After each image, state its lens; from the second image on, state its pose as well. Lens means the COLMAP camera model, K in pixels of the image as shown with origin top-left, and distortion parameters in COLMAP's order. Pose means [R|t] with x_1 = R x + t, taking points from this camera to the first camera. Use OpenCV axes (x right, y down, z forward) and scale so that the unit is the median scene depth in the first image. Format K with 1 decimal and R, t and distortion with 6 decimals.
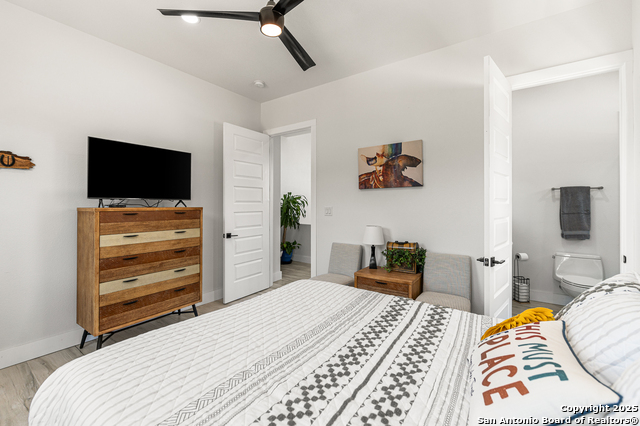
lens RADIAL K [[268.2, 0, 318.2], [0, 268.2, 203.6], [0, 0, 1]] dist [0.002011, -0.001415]
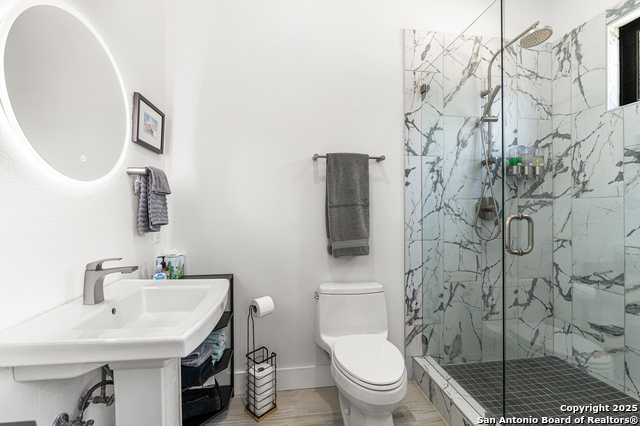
lens RADIAL K [[268.2, 0, 318.3], [0, 268.2, 215.0], [0, 0, 1]] dist [0.002011, -0.001415]
pose [[0.721478, 0.002218, 0.692434, 0.430625], [-0.002875, 0.999996, -0.000208, 0.041631], [-0.692432, -0.001841, 0.721481, 0.513088]]
